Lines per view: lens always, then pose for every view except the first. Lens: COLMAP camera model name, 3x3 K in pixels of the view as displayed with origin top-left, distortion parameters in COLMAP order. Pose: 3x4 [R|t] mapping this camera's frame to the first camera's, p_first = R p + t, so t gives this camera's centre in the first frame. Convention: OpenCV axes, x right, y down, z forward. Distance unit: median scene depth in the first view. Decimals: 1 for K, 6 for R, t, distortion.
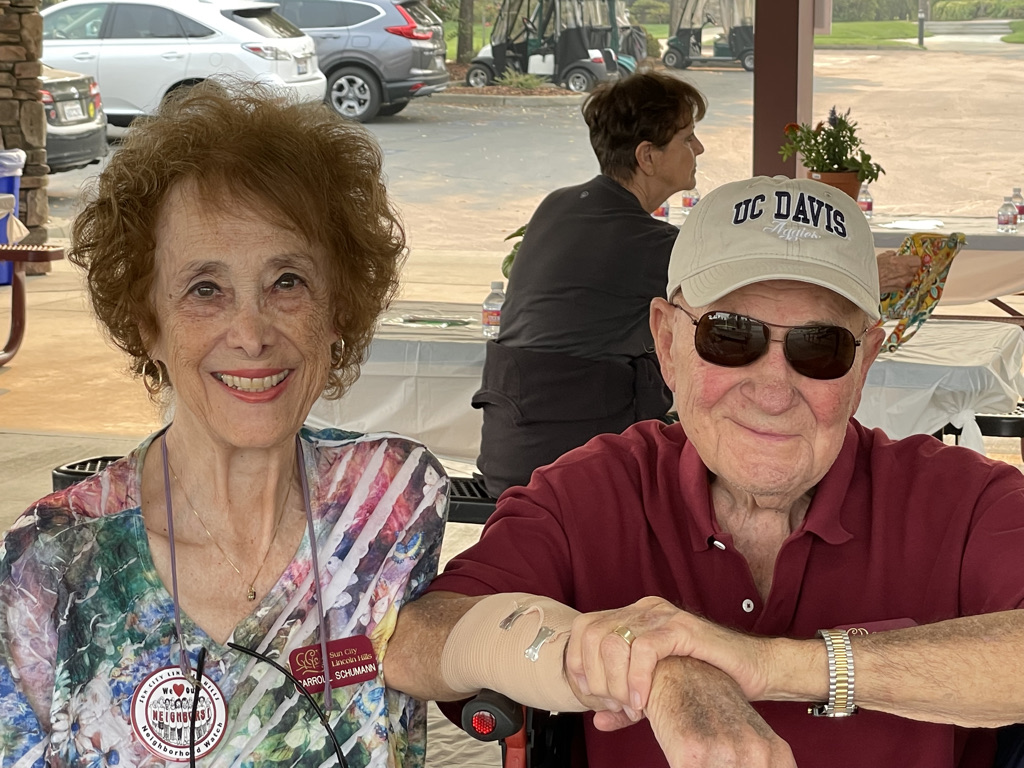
lens RADIAL K [[2473.2, 0, 511.9], [0, 2473.2, 384.0], [0, 0, 1]] dist [0.072986, 0.000000]
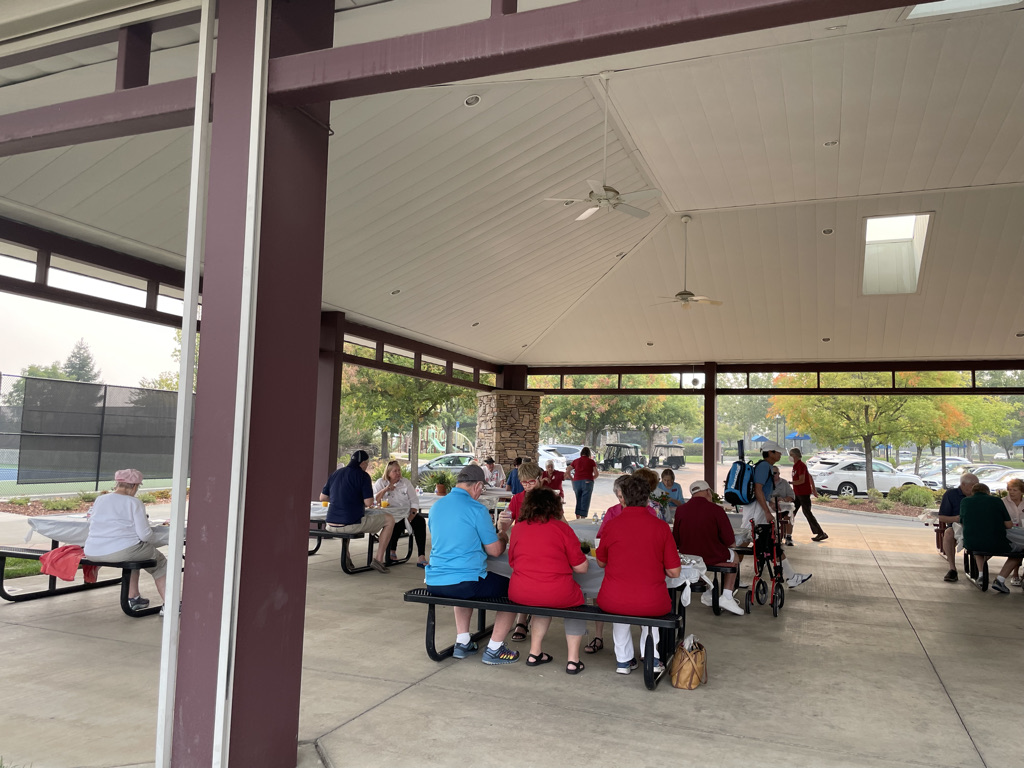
lens RADIAL K [[772.7, 0, 512.3], [0, 772.7, 383.7], [0, 0, 1]] dist [0.000461, 0.000023]
pose [[0.993816, 0.017683, -0.109621, -0.019671], [-0.042384, 0.972897, -0.227320, 0.018781], [0.102630, 0.230561, 0.967631, -0.145156]]
